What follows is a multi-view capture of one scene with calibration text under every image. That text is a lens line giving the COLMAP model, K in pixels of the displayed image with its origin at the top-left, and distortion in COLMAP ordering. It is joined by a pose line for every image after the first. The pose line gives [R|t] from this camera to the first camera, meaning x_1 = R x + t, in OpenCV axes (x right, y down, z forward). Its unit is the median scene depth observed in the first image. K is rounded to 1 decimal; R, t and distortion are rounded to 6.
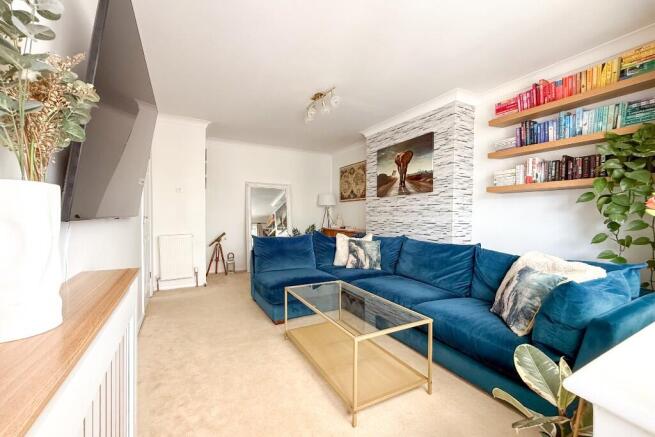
lens RADIAL K [[277.4, 0, 336.0], [0, 277.4, 223.1], [0, 0, 1]] dist [-0.001529, -0.000502]
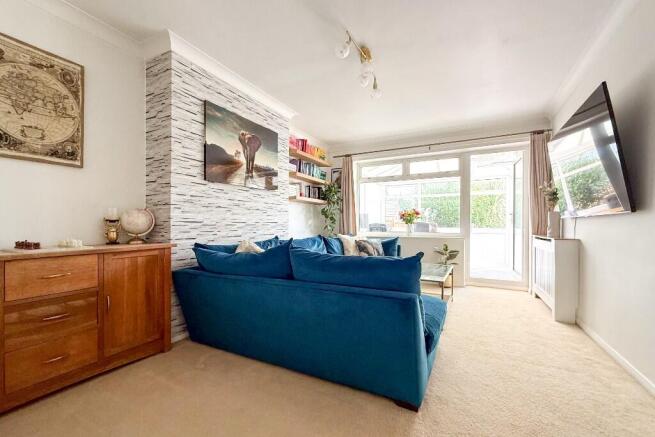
lens RADIAL K [[277.4, 0, 336.0], [0, 277.4, 223.1], [0, 0, 1]] dist [-0.001529, -0.000502]
pose [[-0.572233, -0.025325, 0.819700, -0.541688], [0.001124, 0.999498, 0.031665, -0.023140], [-0.820091, 0.019041, -0.571917, 1.217930]]
